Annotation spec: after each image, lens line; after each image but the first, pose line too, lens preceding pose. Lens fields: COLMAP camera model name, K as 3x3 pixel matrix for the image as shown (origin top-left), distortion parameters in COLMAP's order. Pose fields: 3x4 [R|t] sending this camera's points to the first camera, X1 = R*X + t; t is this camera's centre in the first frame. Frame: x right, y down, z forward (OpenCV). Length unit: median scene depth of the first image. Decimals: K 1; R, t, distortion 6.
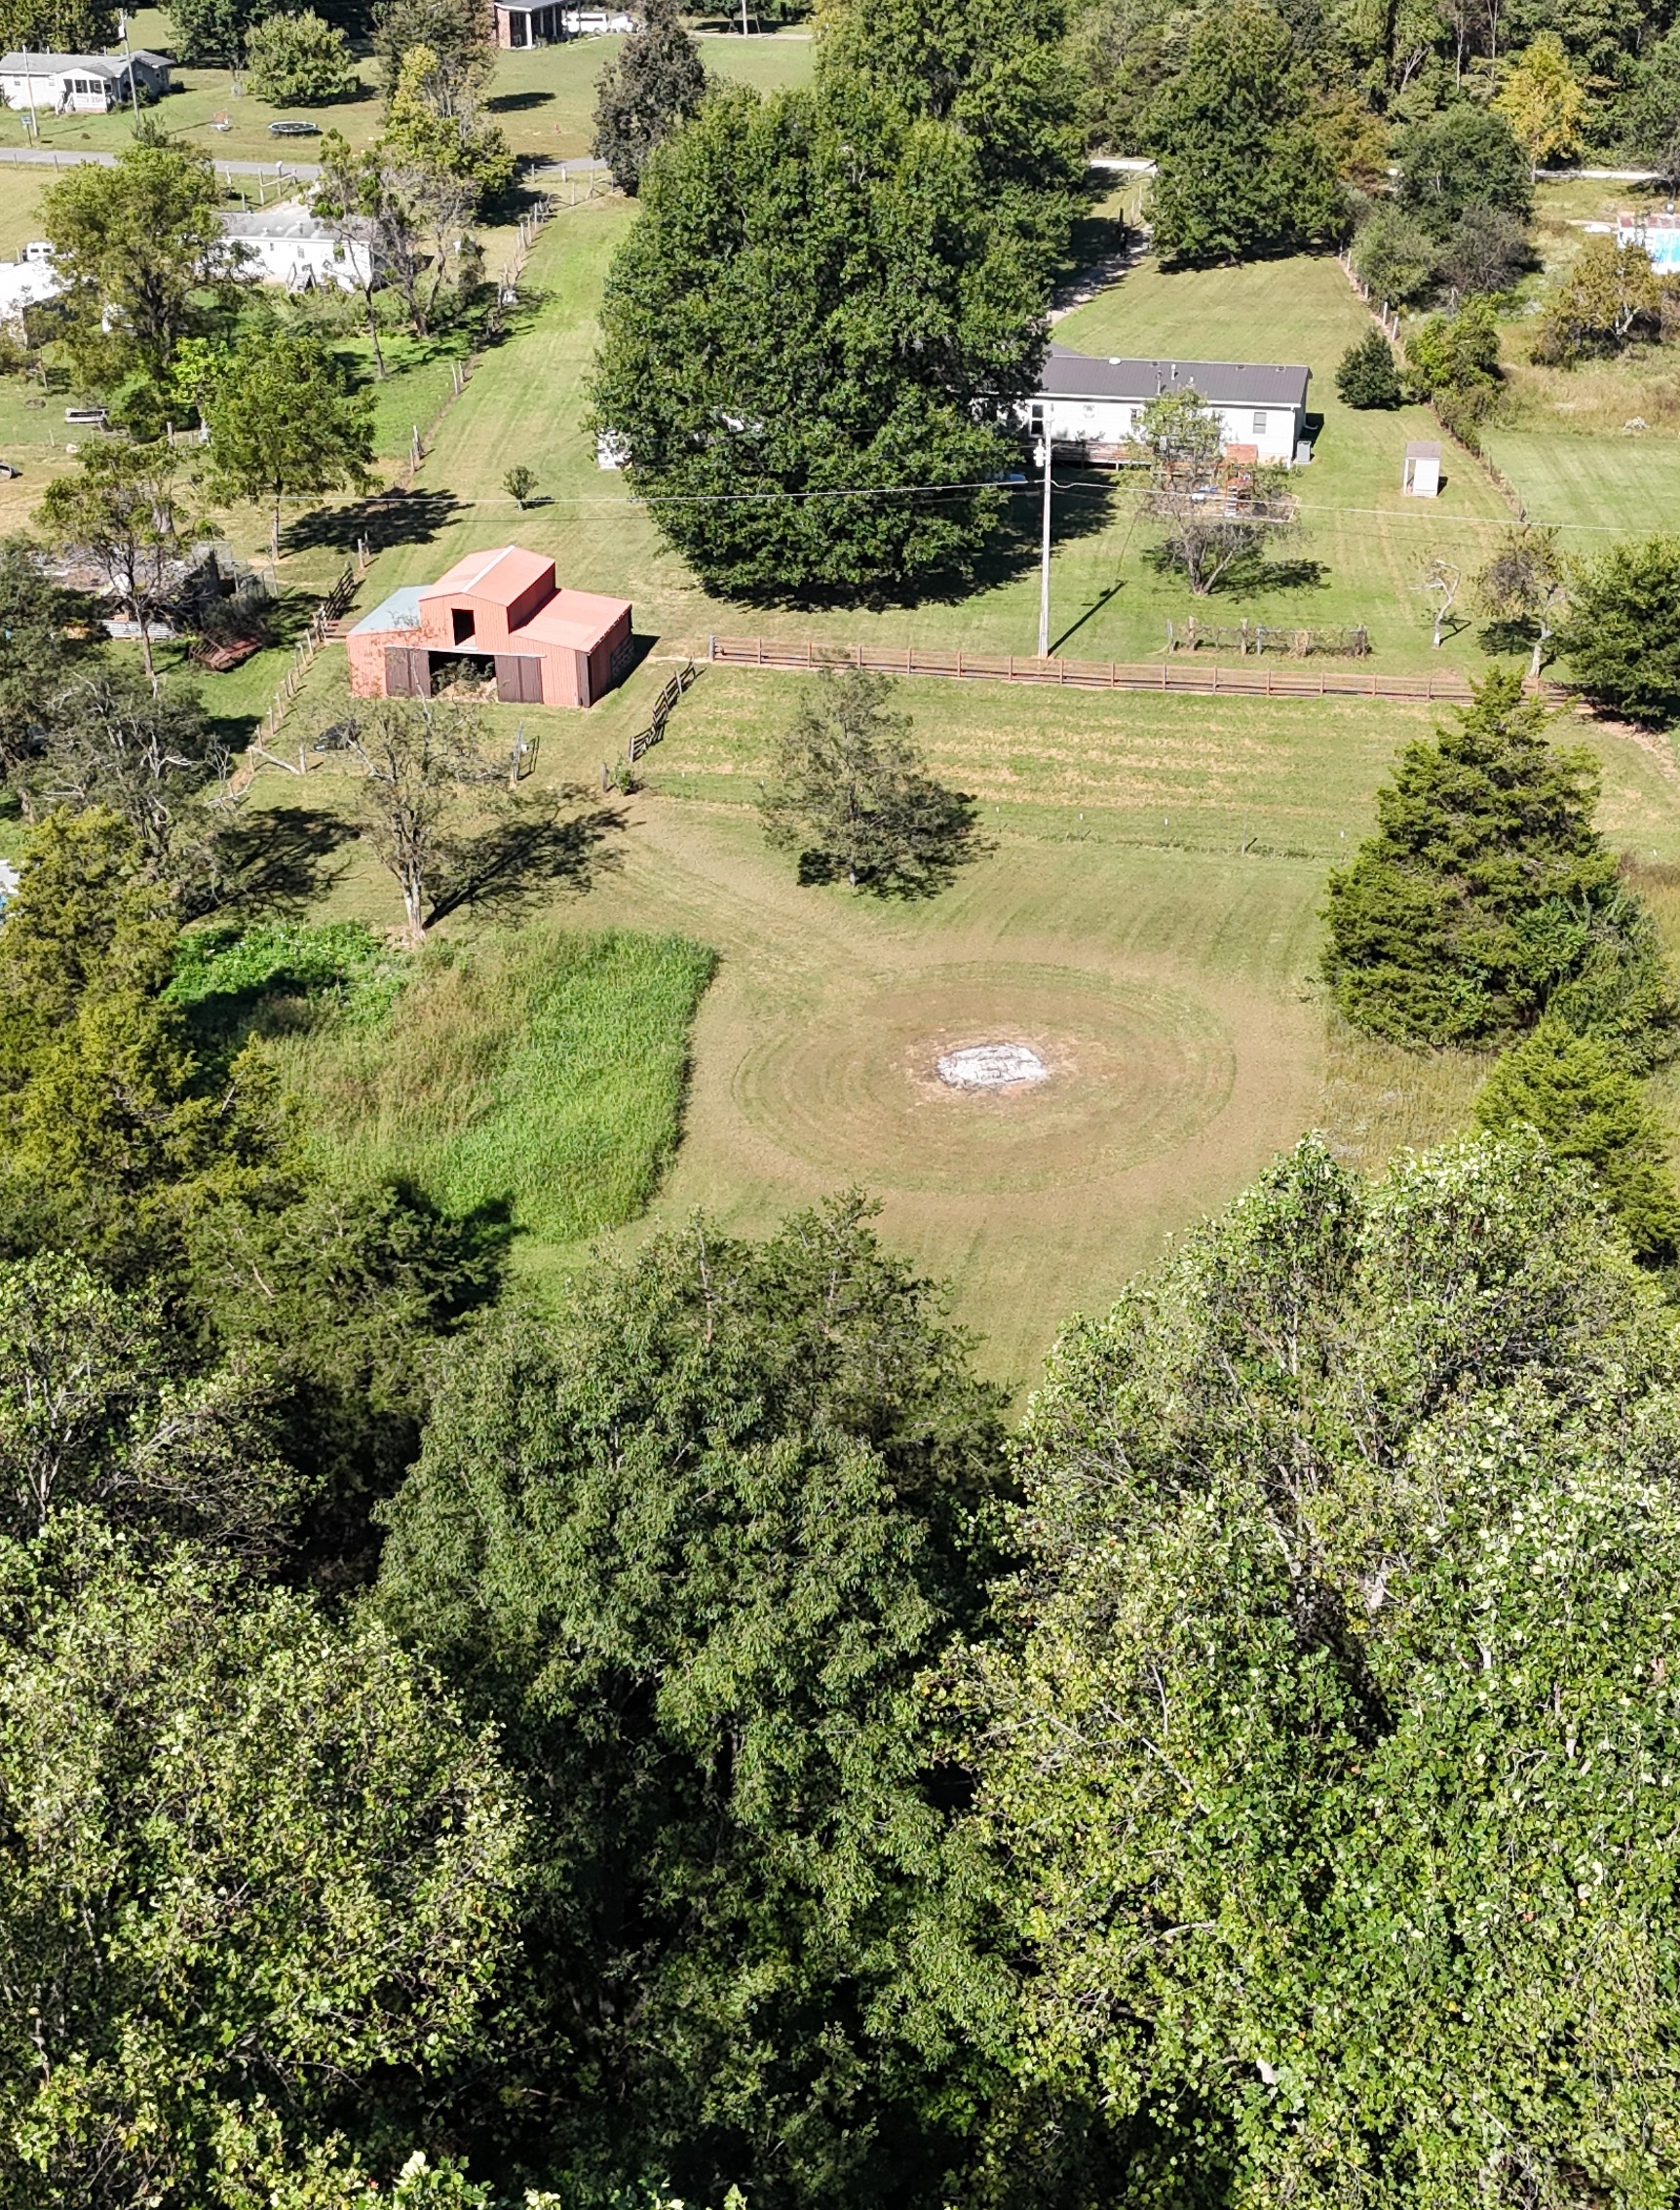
lens RADIAL K [[2878.4, 0, 840.0], [0, 2878.4, 1105.0], [0, 0, 1]] dist [0.215749, -0.785545]
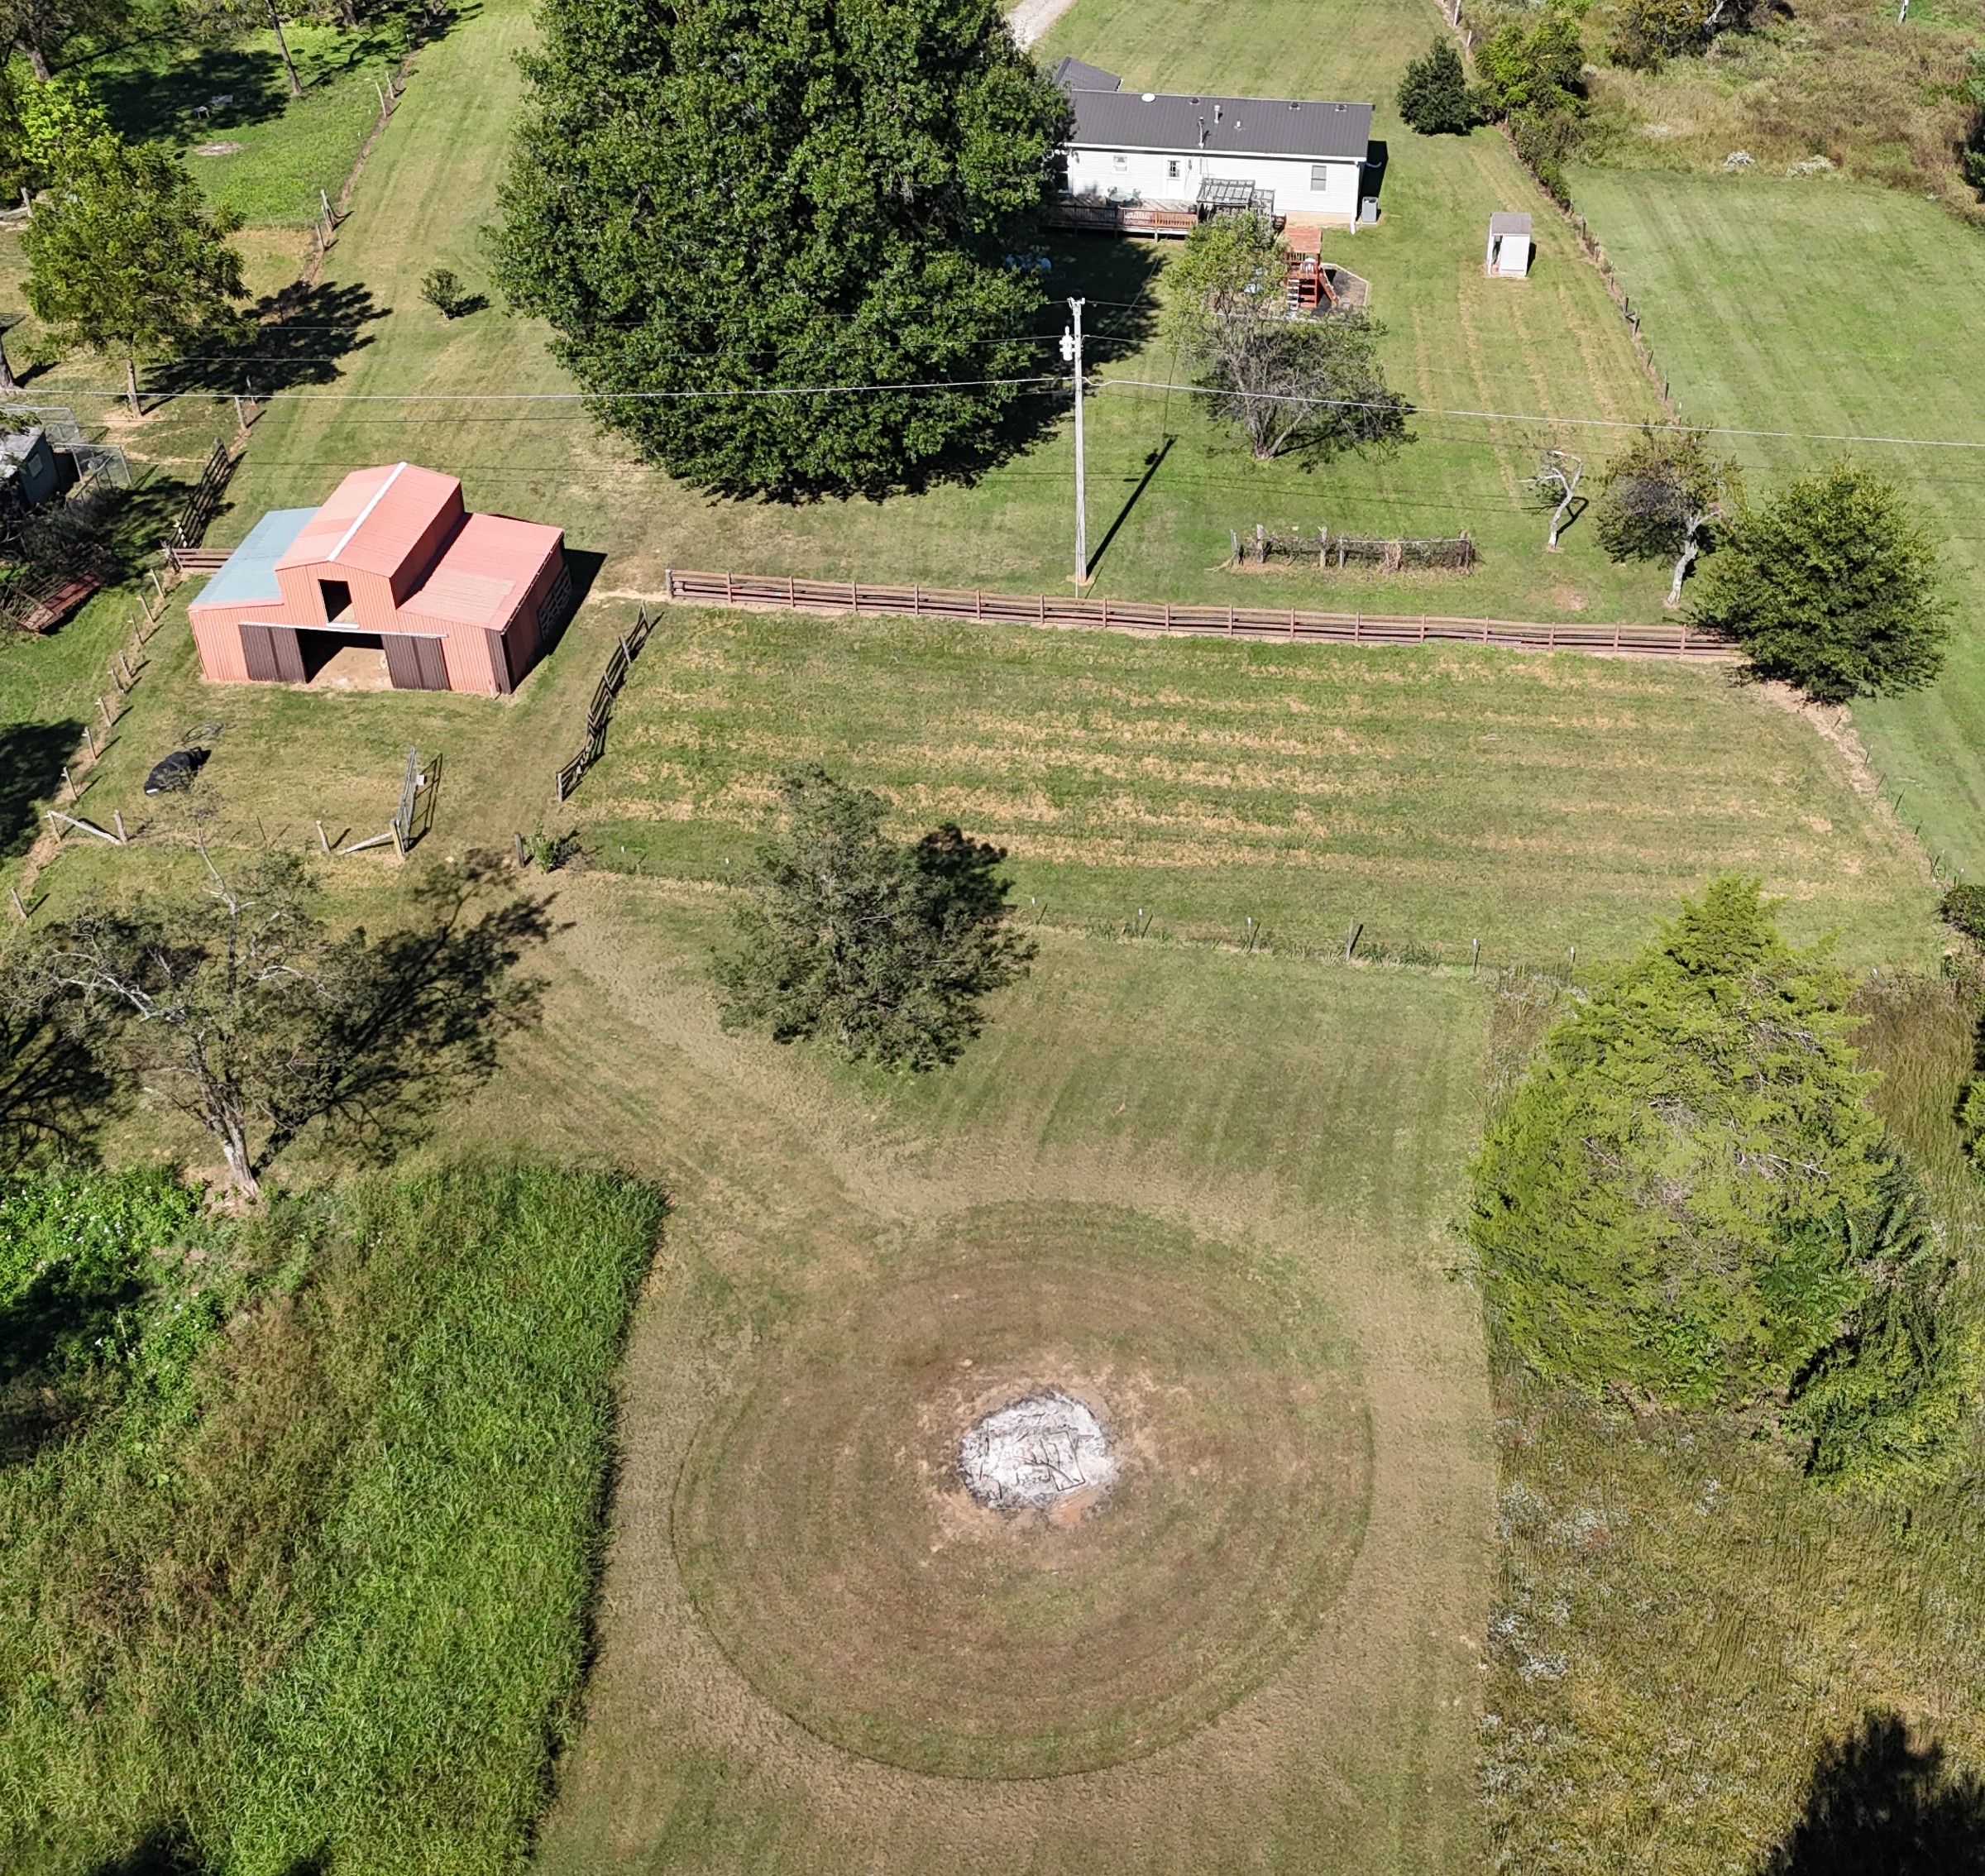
lens RADIAL K [[2469.1, 0, 1116.0], [0, 2469.1, 965.0], [0, 0, 1]] dist [0.072030, -0.104804]
pose [[0.996118, -0.047350, 0.074206, 0.023152], [0.032702, 0.981729, 0.187453, -0.179214], [-0.081726, -0.184298, 0.979467, 0.298396]]
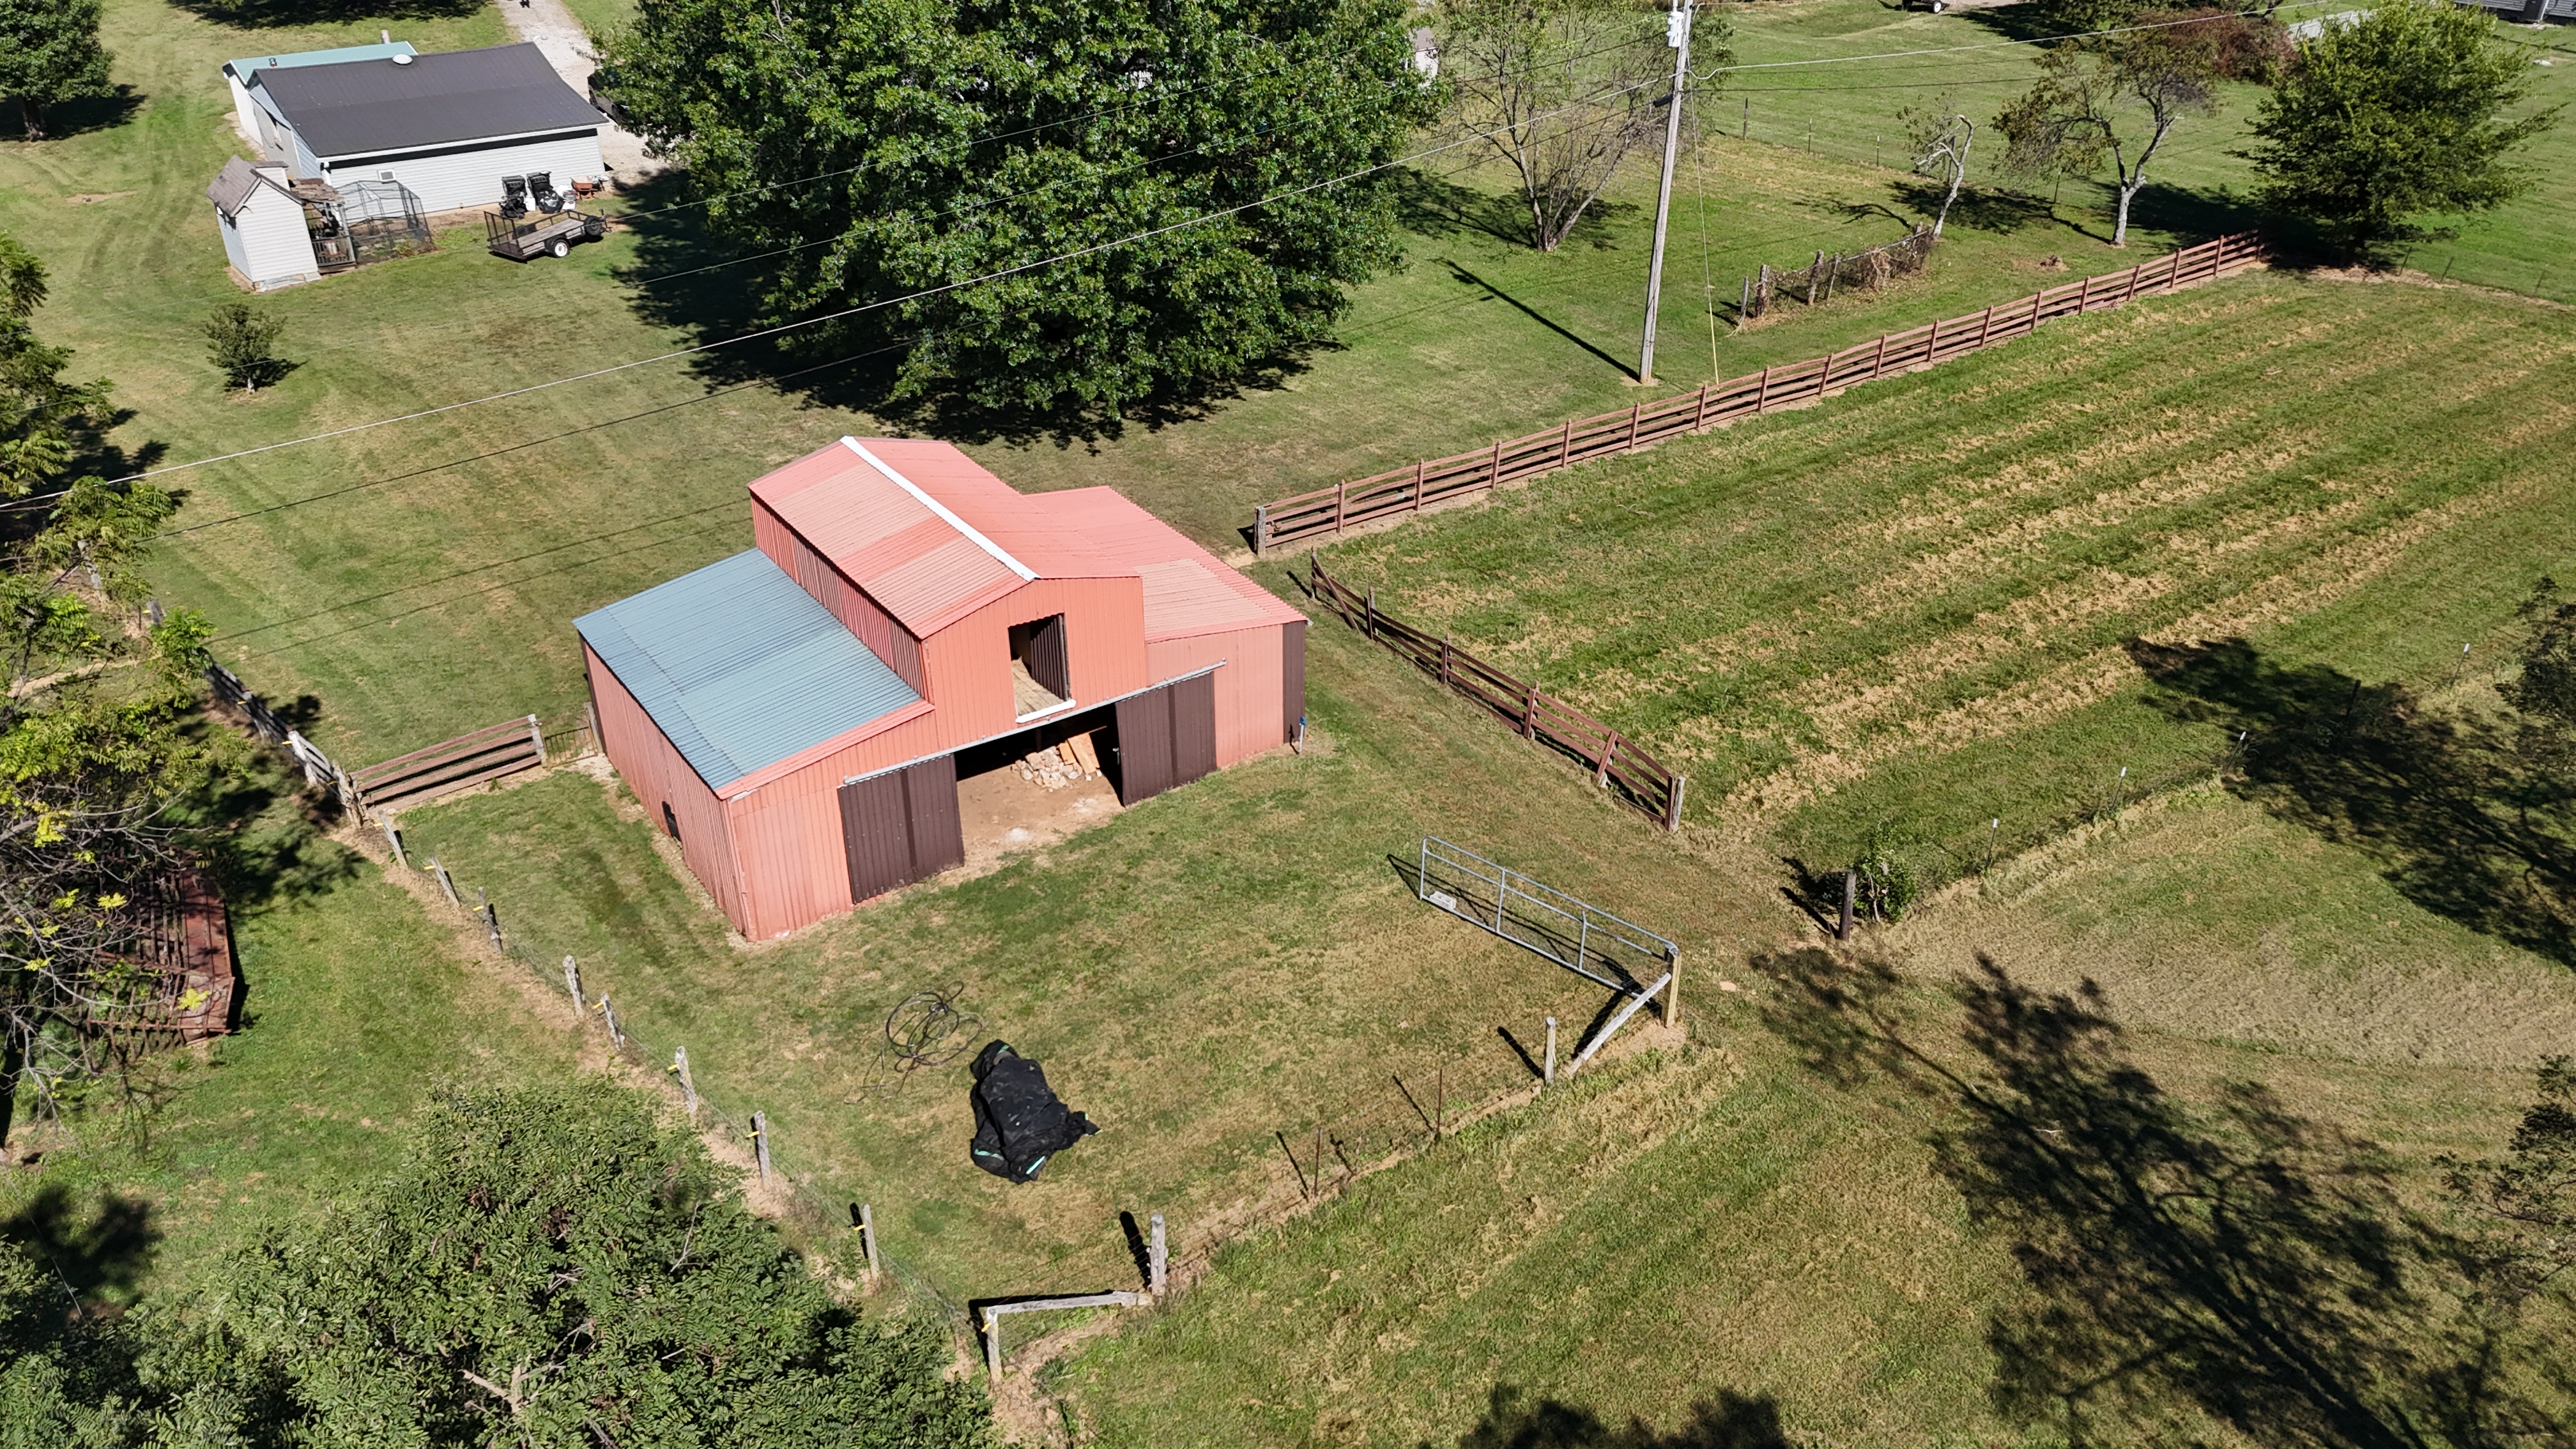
lens RADIAL K [[1876.0, 0, 1274.7], [0, 1876.0, 714.1], [0, 0, 1]] dist [0.096461, -0.113577]
pose [[0.696010, -0.352953, 0.625295, -0.251217], [0.322265, 0.931761, 0.167230, -0.181301], [-0.641651, 0.085117, 0.762260, 0.761341]]
